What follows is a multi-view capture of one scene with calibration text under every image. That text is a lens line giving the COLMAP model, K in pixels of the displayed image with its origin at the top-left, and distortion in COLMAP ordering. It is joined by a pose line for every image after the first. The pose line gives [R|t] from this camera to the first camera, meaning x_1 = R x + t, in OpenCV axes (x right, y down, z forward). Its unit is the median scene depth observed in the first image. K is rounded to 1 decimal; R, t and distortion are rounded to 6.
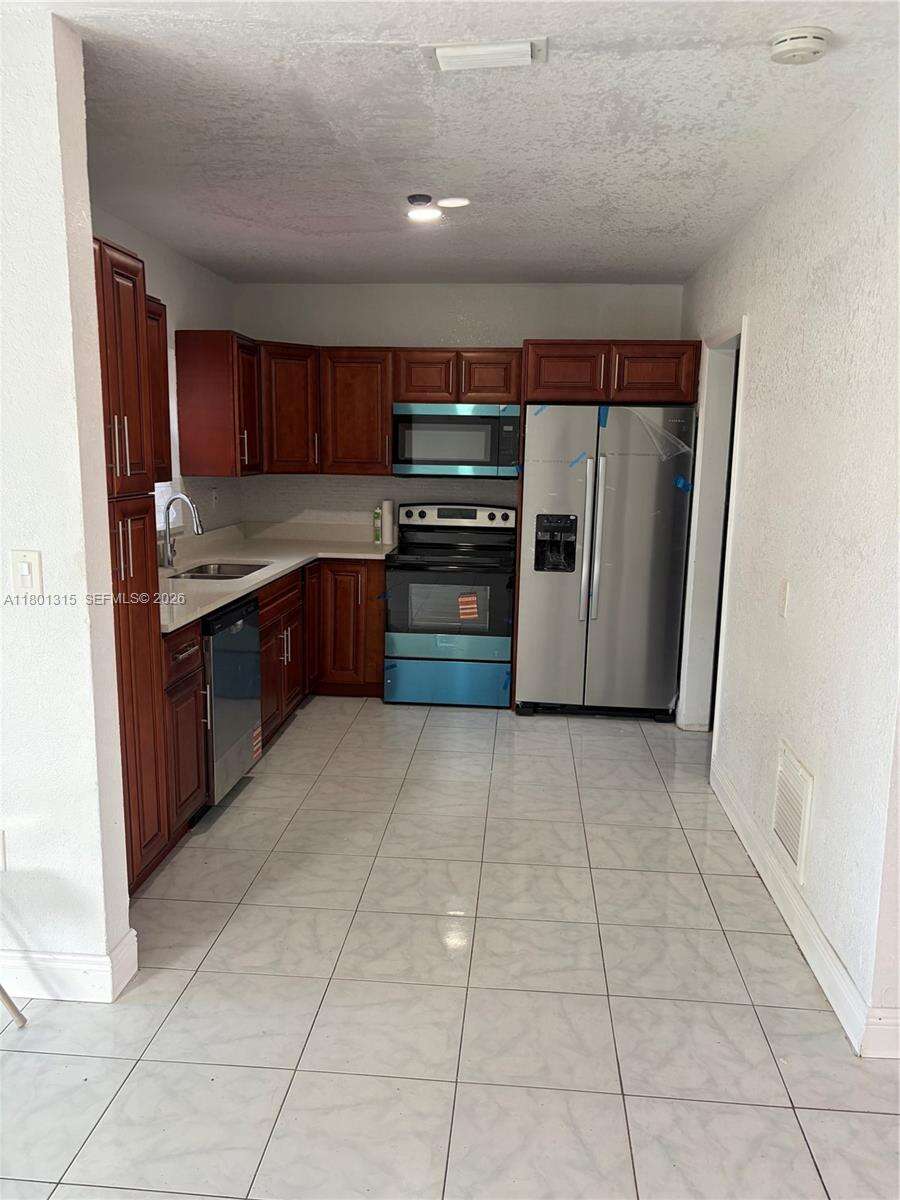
lens RADIAL K [[934.5, 0, 450.4], [0, 934.5, 610.0], [0, 0, 1]] dist [0.047354, -0.053484]
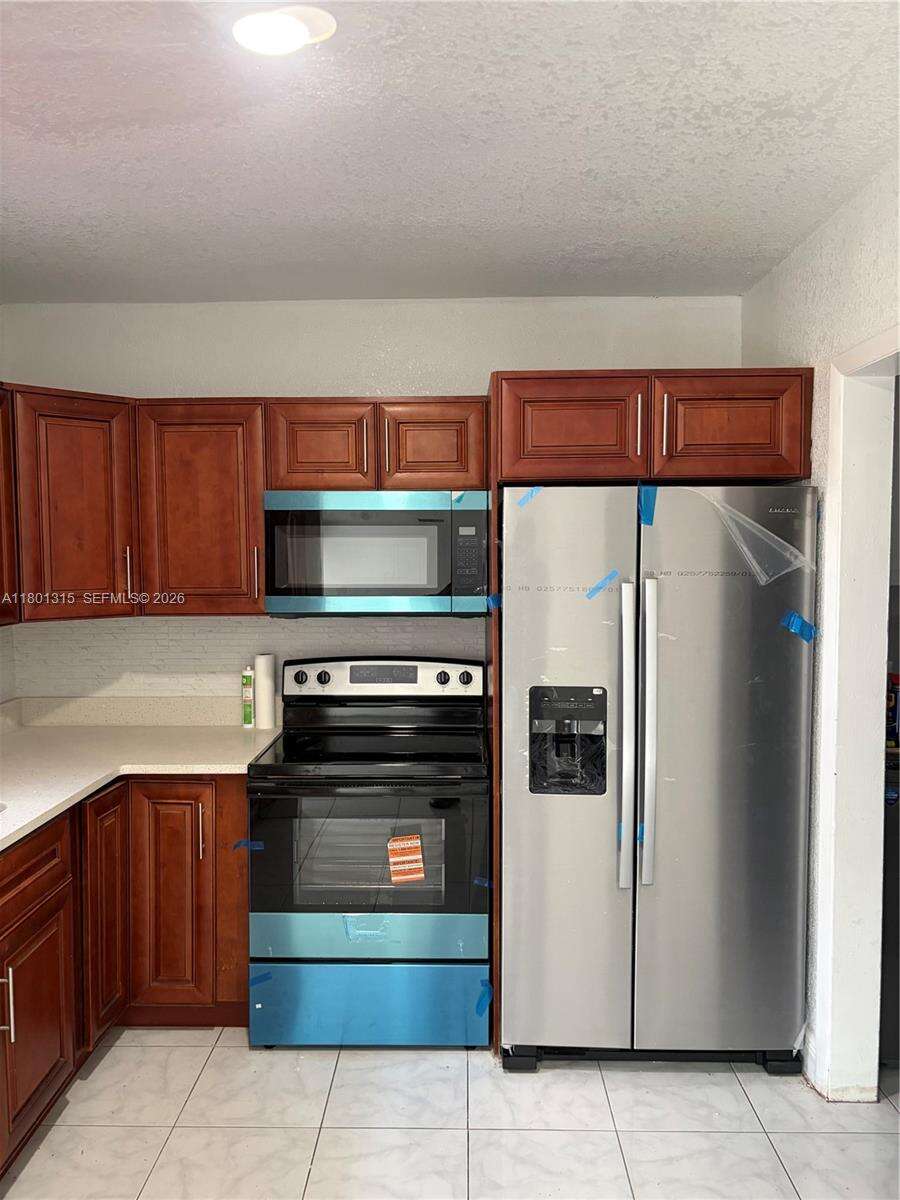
lens RADIAL K [[934.5, 0, 439.8], [0, 934.5, 599.5], [0, 0, 1]] dist [0.047354, -0.053484]
pose [[0.998310, -0.025068, 0.052431, 0.014819], [0.031306, 0.992064, -0.121770, -0.089045], [-0.048962, 0.123206, 0.991173, 0.470126]]
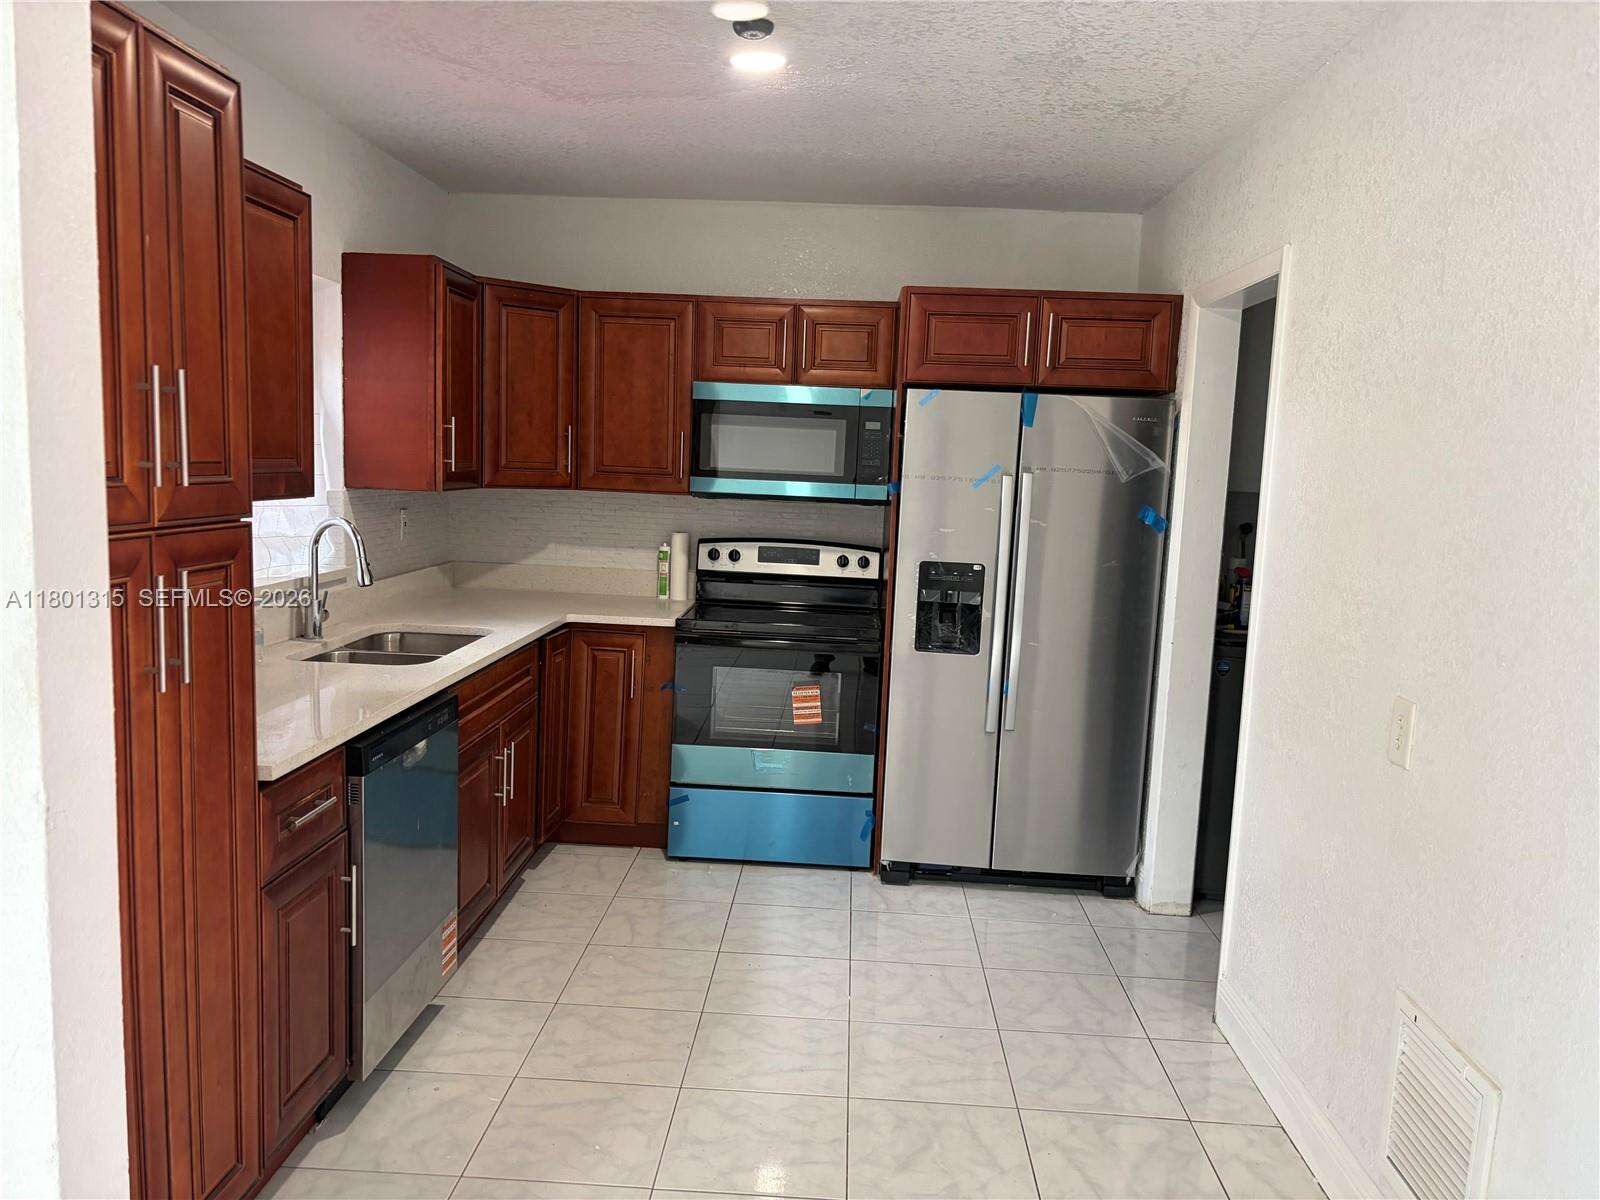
lens RADIAL K [[1246.0, 0, 797.8], [0, 1246.0, 606.0], [0, 0, 1]] dist [0.047354, -0.053484]
pose [[0.999162, 0.019409, 0.036049, -0.019153], [-0.017429, 0.998364, -0.054454, -0.025881], [-0.037047, 0.053780, 0.997865, 0.172812]]
